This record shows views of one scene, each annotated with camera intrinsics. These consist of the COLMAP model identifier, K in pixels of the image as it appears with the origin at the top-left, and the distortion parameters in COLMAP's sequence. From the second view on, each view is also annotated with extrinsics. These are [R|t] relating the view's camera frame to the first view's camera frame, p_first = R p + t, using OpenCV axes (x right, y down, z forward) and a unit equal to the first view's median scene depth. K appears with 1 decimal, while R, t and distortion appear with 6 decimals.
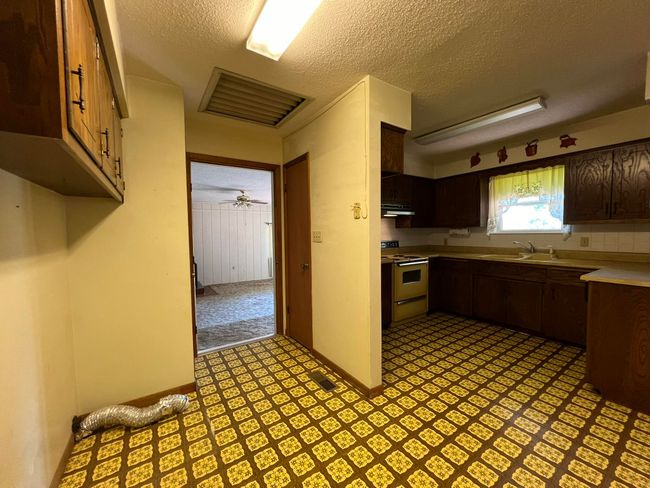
lens RADIAL K [[259.2, 0, 326.4], [0, 259.2, 243.0], [0, 0, 1]] dist [0.000219, 0.000238]
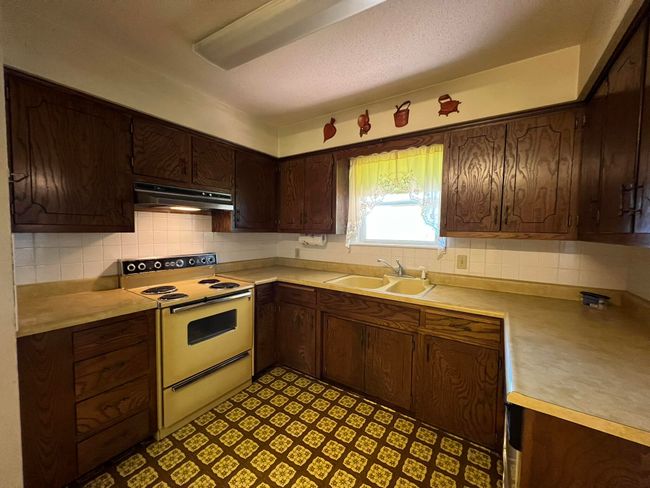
lens RADIAL K [[263.3, 0, 323.0], [0, 263.3, 243.5], [0, 0, 1]] dist [-0.004284, -0.000285]
pose [[0.925138, 0.011130, 0.379468, 0.343254], [-0.013839, 0.999894, 0.004414, -0.045857], [-0.379379, -0.009335, 0.925194, 0.438660]]
